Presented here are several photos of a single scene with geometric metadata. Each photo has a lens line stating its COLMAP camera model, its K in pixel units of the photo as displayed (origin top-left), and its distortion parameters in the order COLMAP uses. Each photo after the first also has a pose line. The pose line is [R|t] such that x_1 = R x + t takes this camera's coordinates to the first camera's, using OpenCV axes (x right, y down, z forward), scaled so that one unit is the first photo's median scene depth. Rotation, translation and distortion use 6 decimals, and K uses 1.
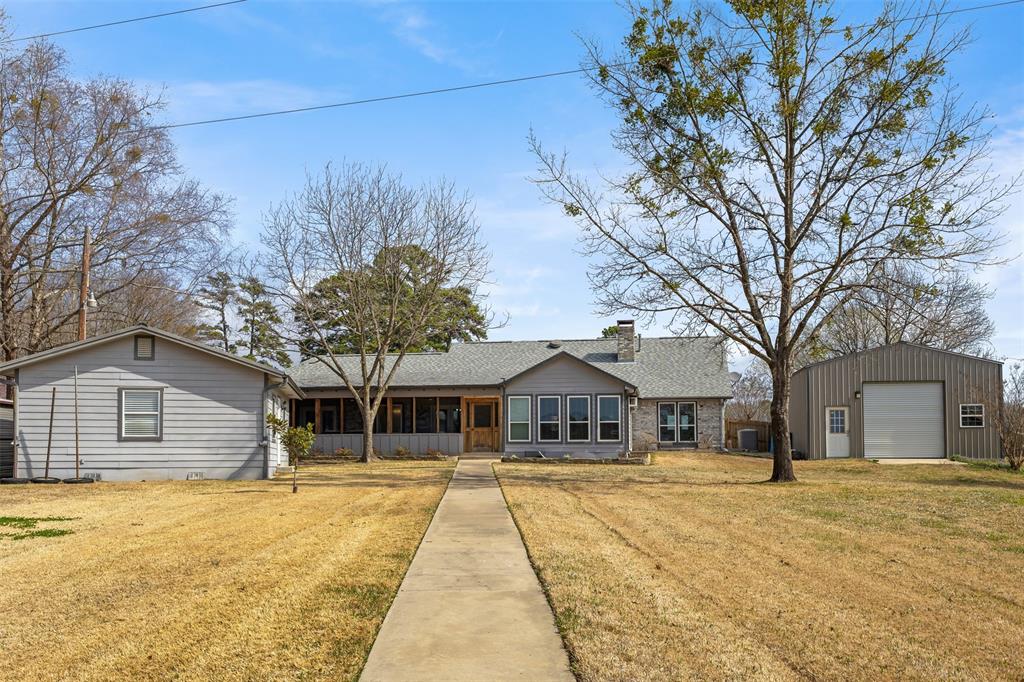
lens RADIAL K [[837.3, 0, 512.4], [0, 837.3, 344.4], [0, 0, 1]] dist [0.005985, -0.000042]
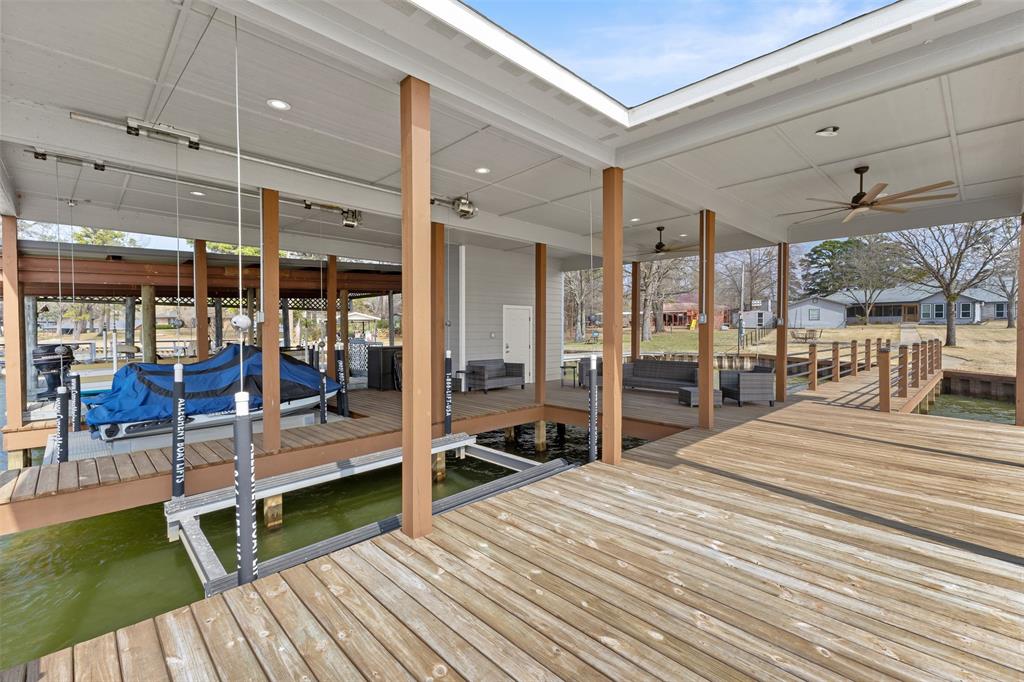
lens RADIAL K [[450.3, 0, 511.2], [0, 450.3, 340.0], [0, 0, 1]] dist [0.002744, 0.000122]
pose [[0.728149, 0.017686, -0.685190, 0.037079], [0.093548, 0.987748, 0.124909, -0.164499], [0.679005, -0.155051, 0.717574, -1.317740]]
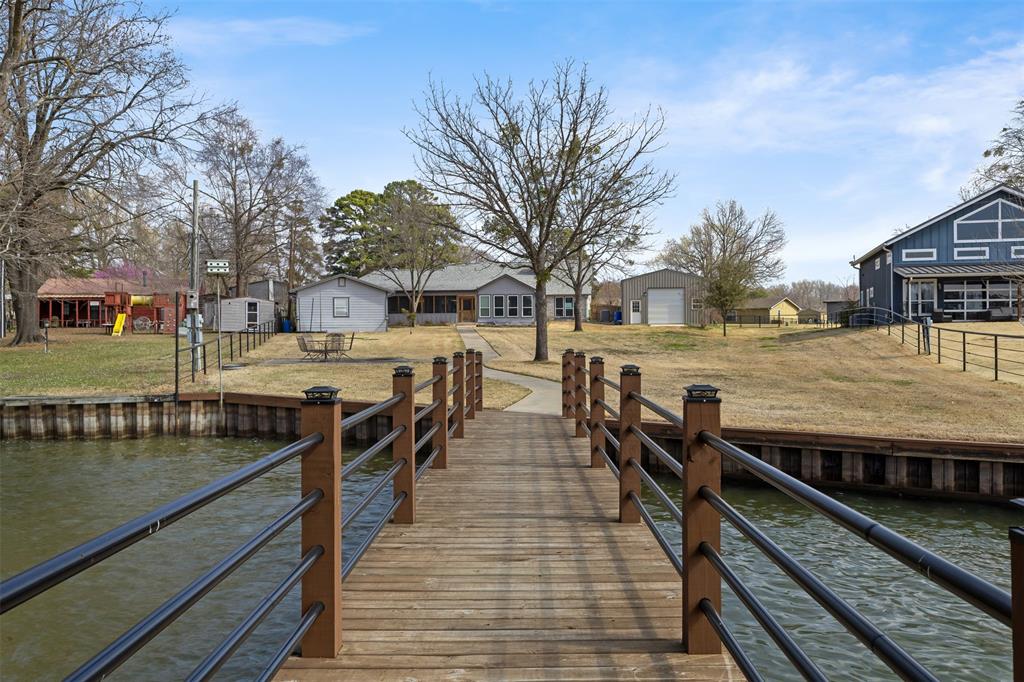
lens RADIAL K [[837.3, 0, 510.9], [0, 837.3, 339.3], [0, 0, 1]] dist [0.005985, -0.000042]
pose [[0.999389, -0.004239, 0.034680, 0.000449], [-0.000781, 0.989651, 0.143494, -0.129059], [-0.034929, -0.143434, 0.989043, -1.084233]]
